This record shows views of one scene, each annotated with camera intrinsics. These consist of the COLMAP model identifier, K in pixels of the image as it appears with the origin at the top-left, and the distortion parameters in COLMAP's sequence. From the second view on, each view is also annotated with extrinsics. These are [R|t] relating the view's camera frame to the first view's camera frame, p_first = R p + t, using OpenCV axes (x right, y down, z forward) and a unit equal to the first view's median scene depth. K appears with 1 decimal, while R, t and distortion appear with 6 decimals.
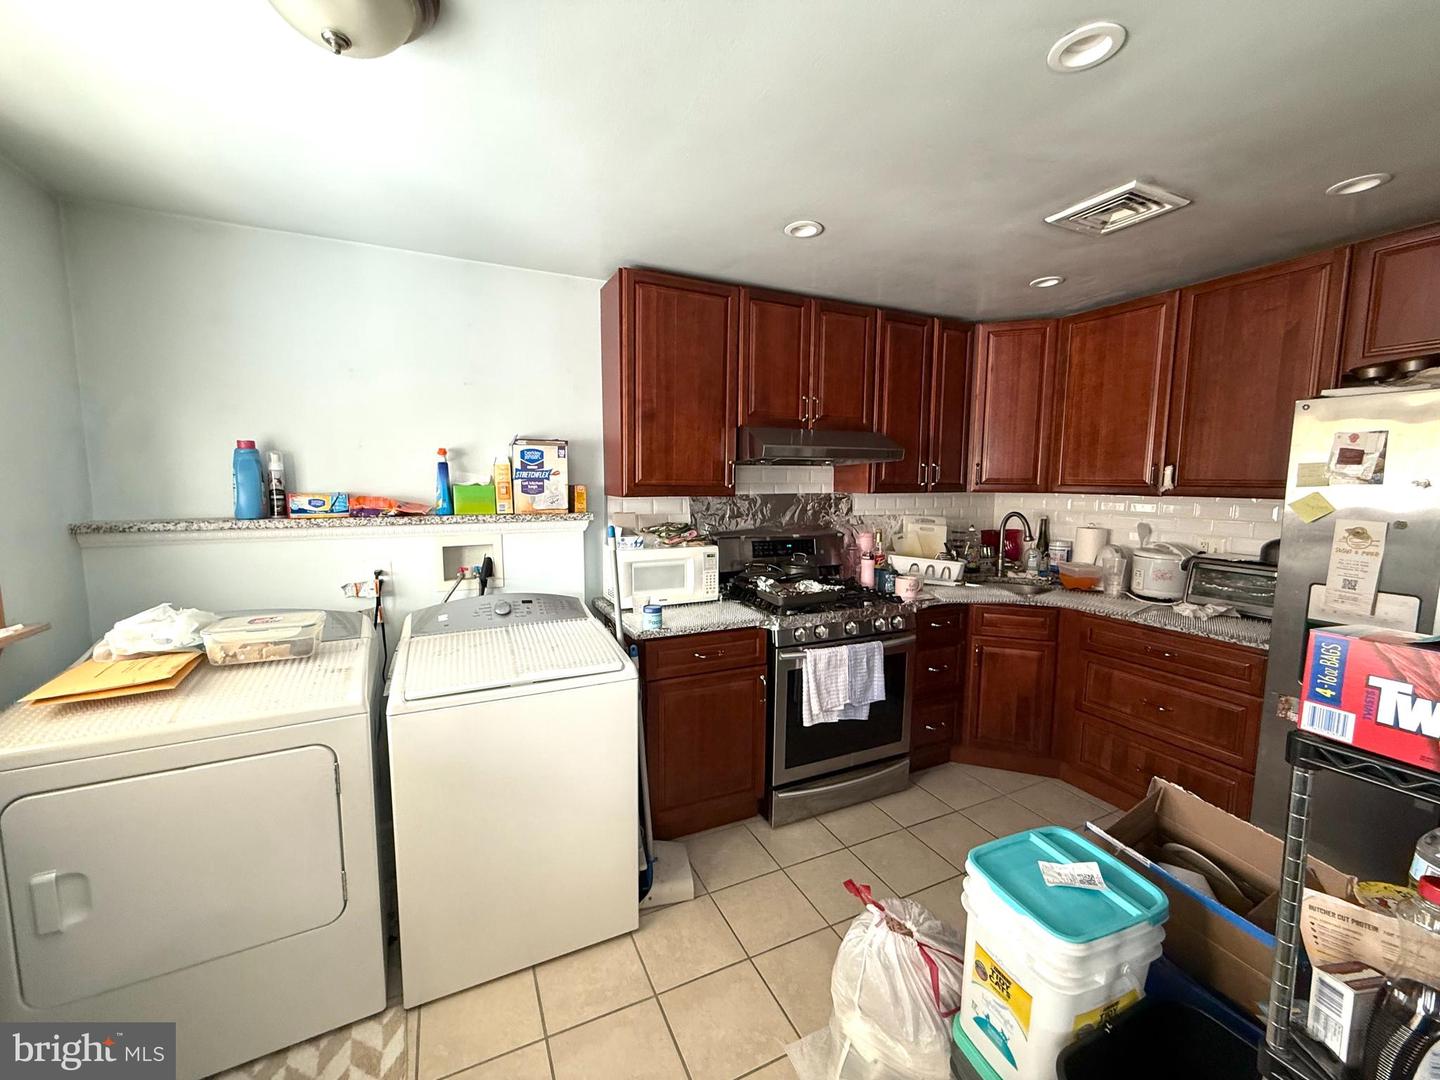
lens RADIAL K [[574.2, 0, 716.4], [0, 574.2, 539.8], [0, 0, 1]] dist [0.000030, 0.000373]
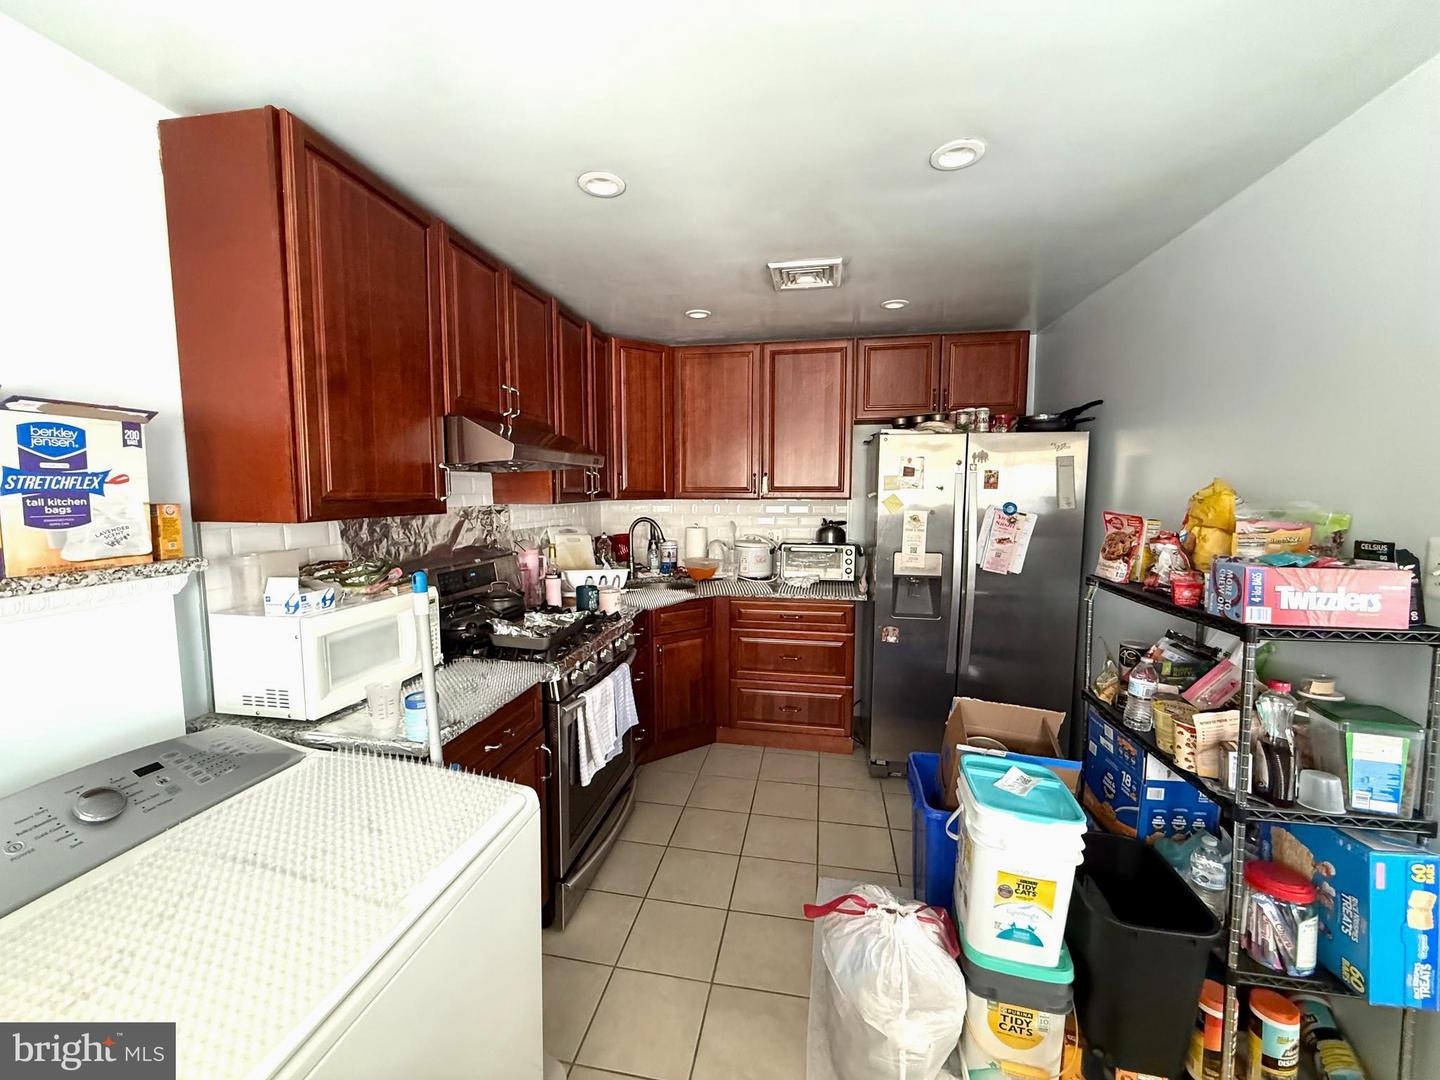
lens RADIAL K [[574.2, 0, 716.4], [0, 574.2, 539.8], [0, 0, 1]] dist [0.000030, 0.000373]
pose [[0.585350, -0.079561, 0.806867, -0.377074], [0.091850, 0.995274, 0.031505, -0.037891], [-0.805561, 0.055669, 0.589892, 0.341268]]
